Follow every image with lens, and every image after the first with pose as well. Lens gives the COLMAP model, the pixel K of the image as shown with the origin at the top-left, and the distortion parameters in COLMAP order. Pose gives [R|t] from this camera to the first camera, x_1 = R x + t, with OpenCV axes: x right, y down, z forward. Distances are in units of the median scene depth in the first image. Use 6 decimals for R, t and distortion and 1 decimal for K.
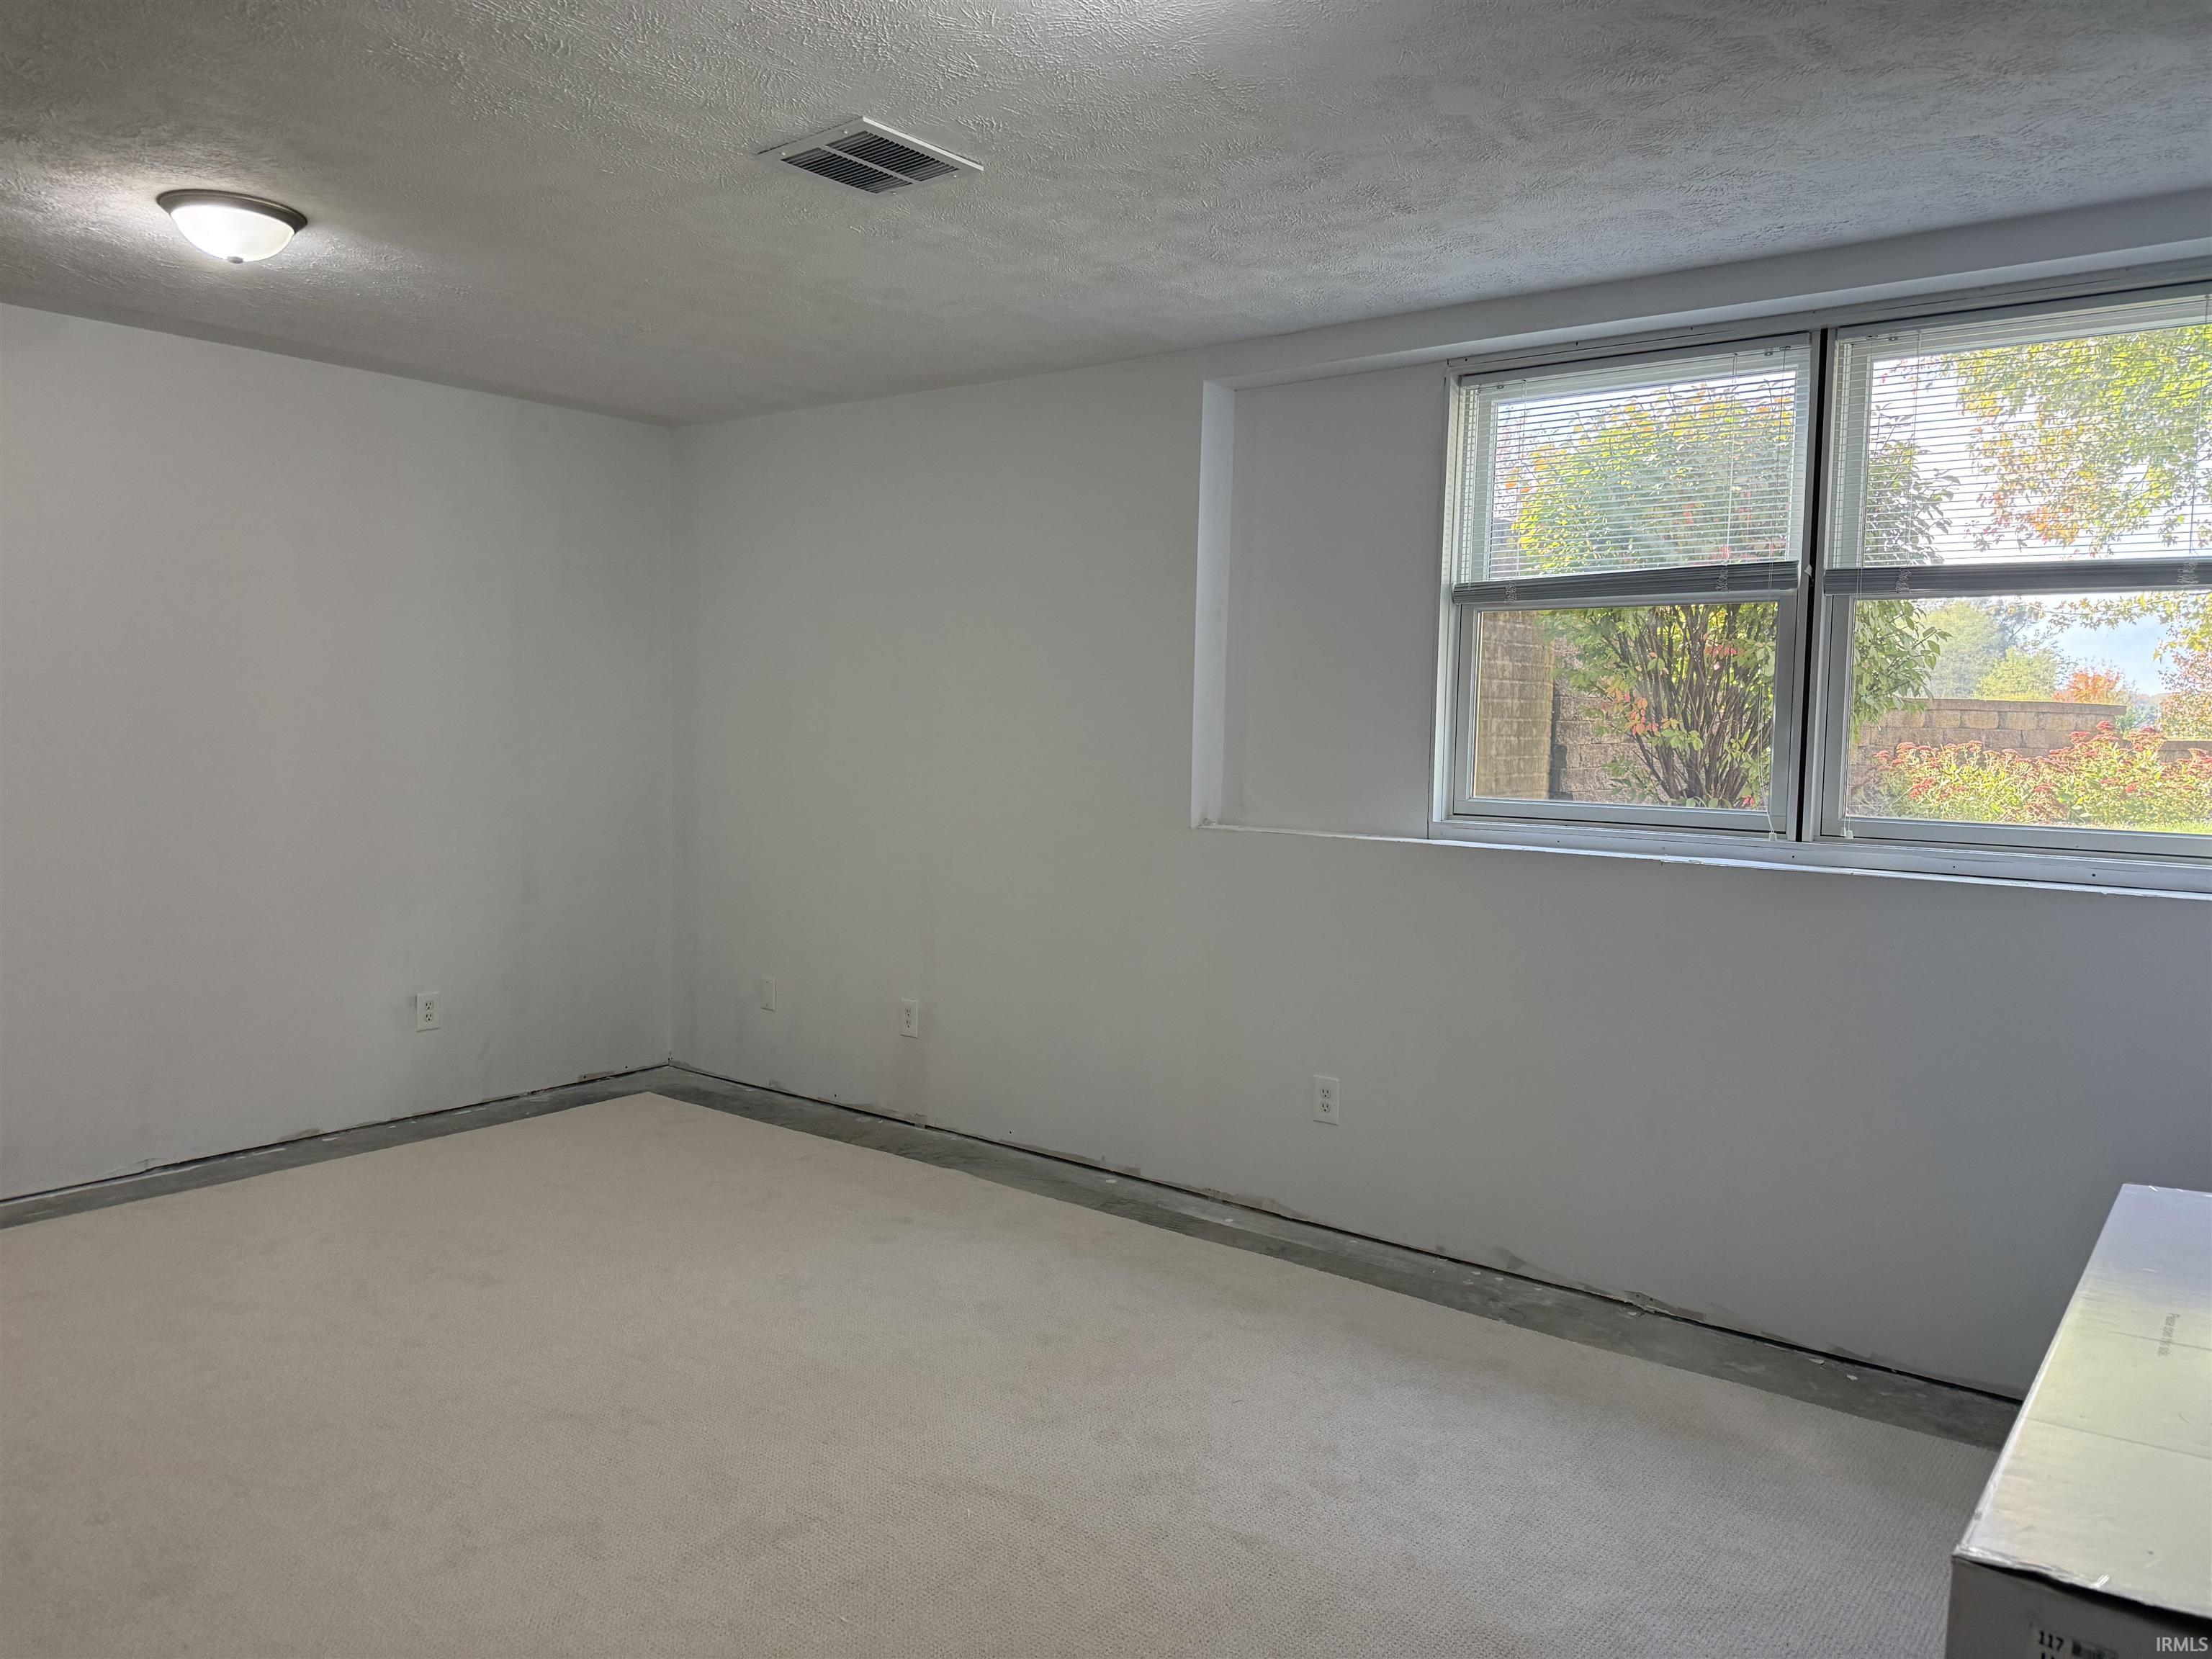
lens RADIAL K [[1546.5, 0, 1106.0], [0, 1546.5, 829.5], [0, 0, 1]] dist [0.068790, -0.114539]
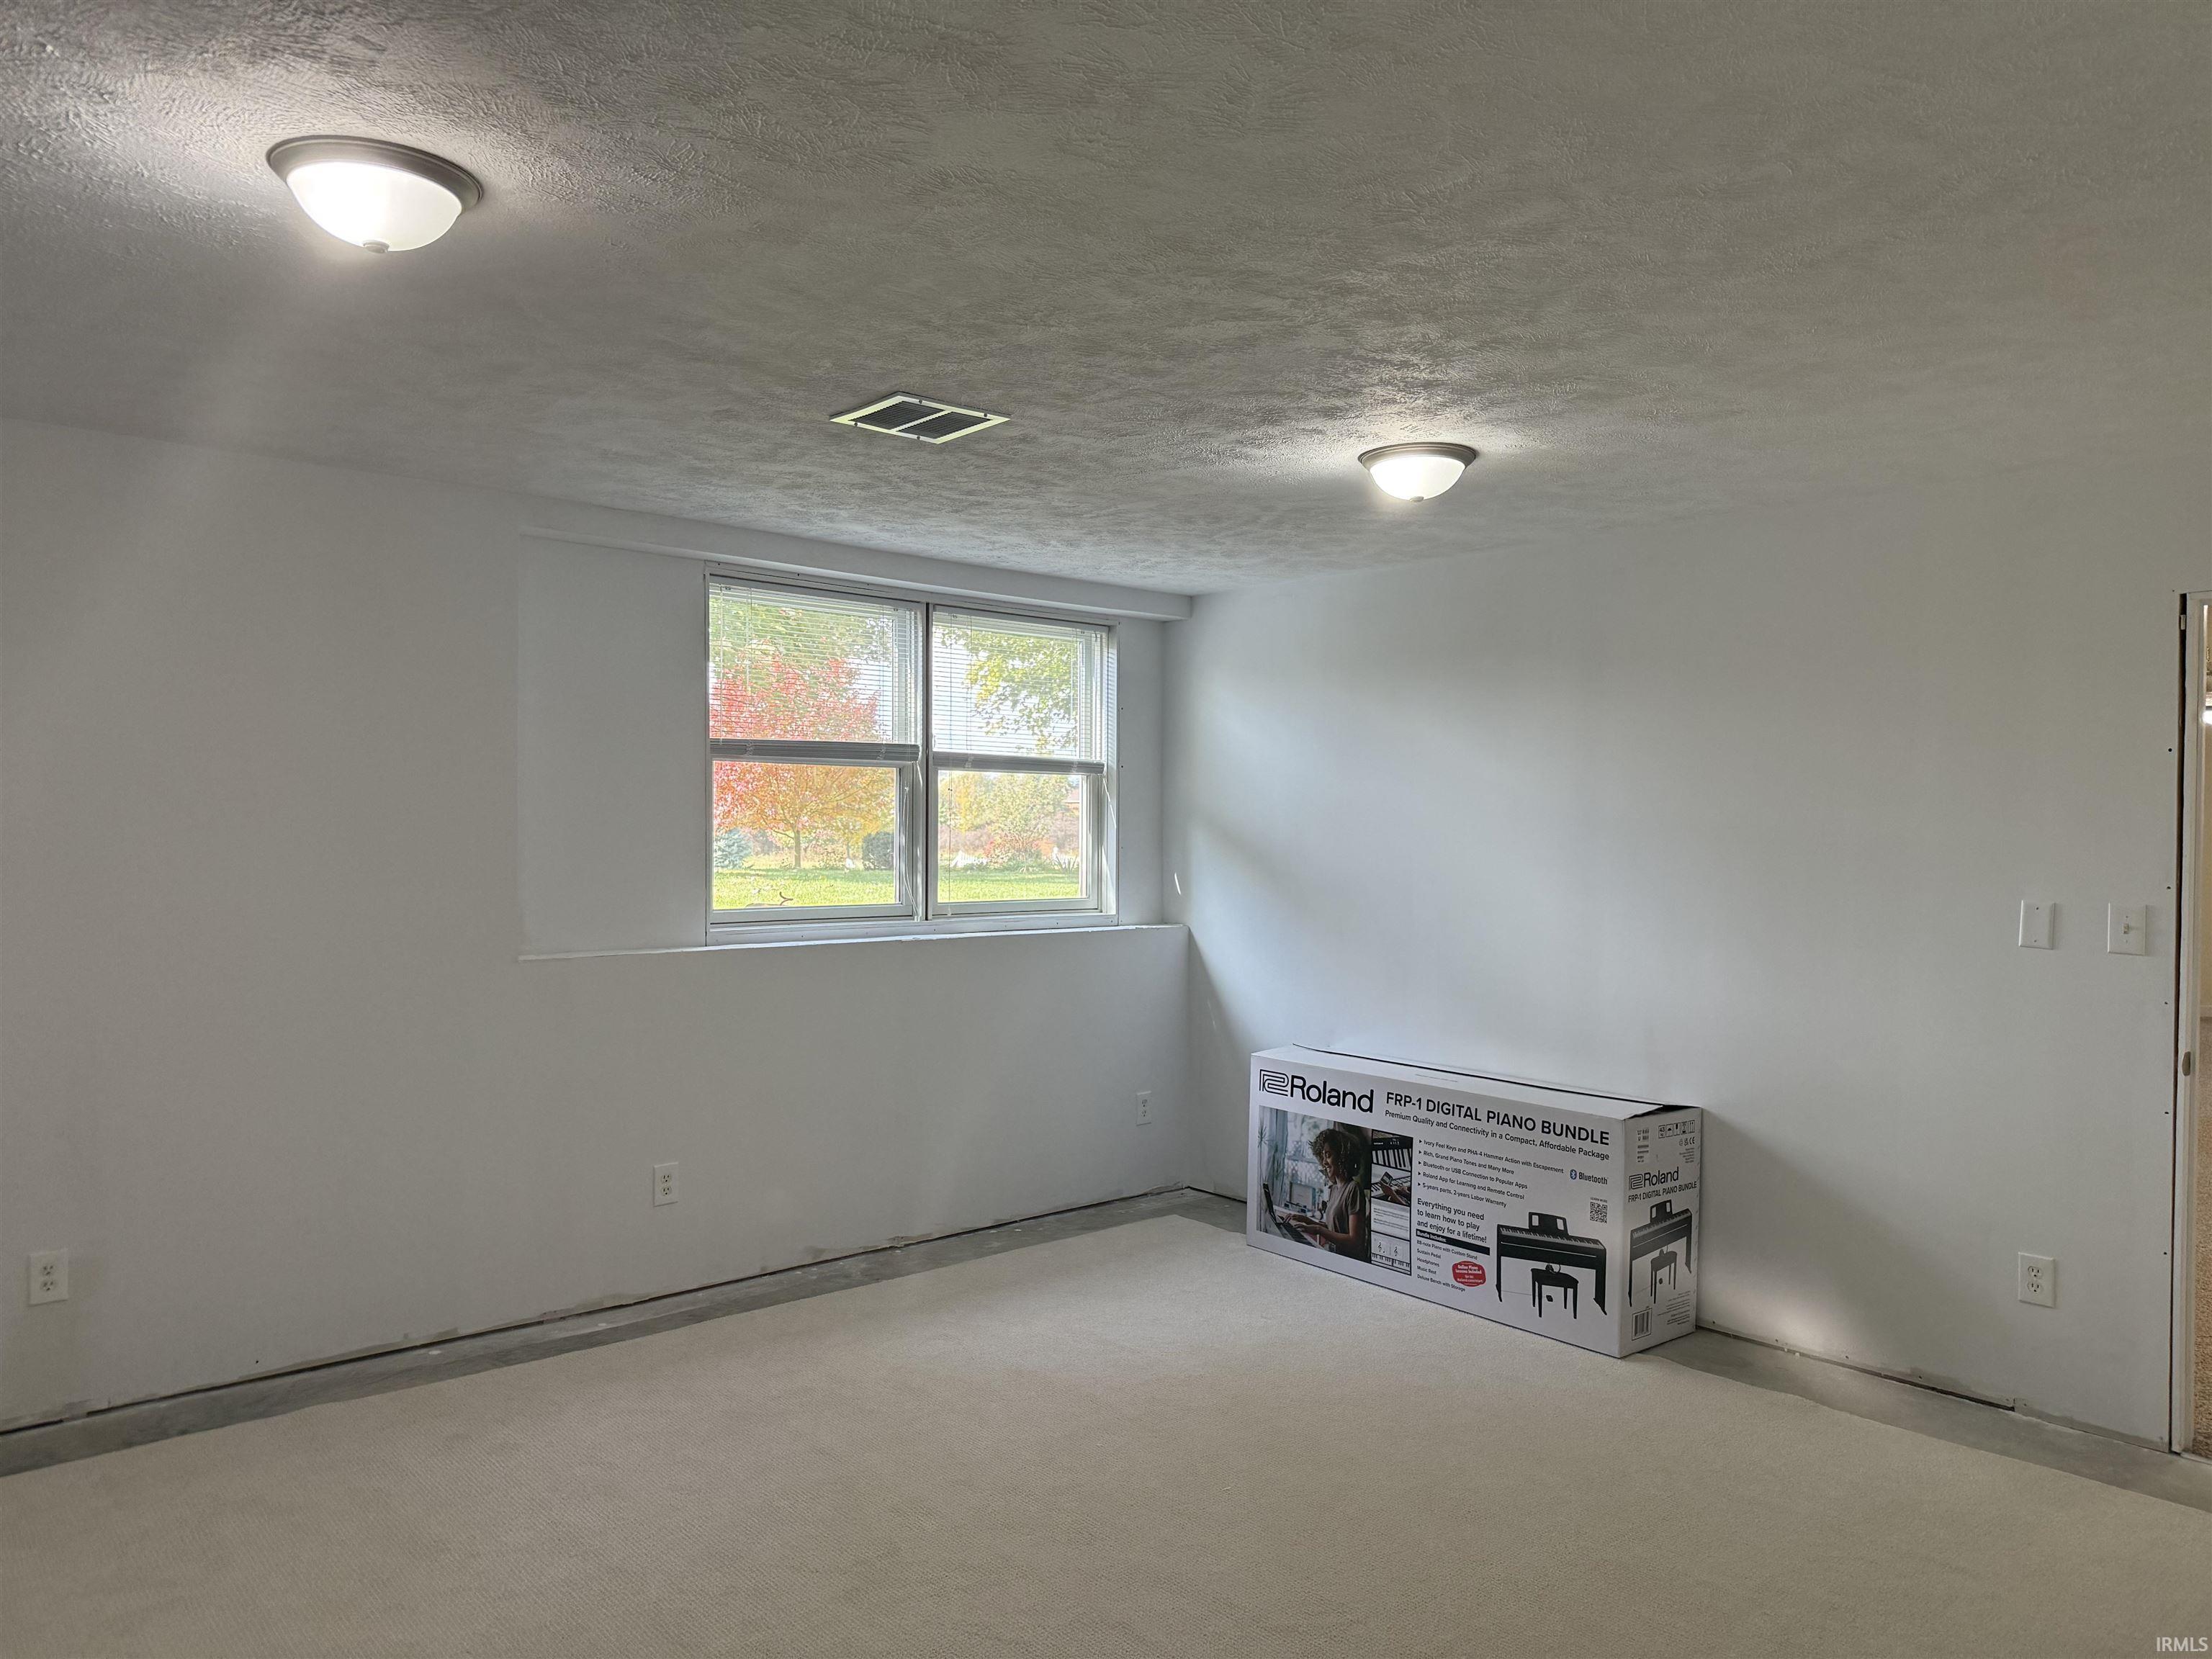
lens RADIAL K [[1546.5, 0, 1106.0], [0, 1546.5, 829.5], [0, 0, 1]] dist [0.068790, -0.114539]
pose [[0.178129, -0.022240, 0.983756, -0.947530], [0.067583, 0.997660, 0.010317, -0.078103], [-0.981683, 0.064648, 0.179216, 0.468630]]
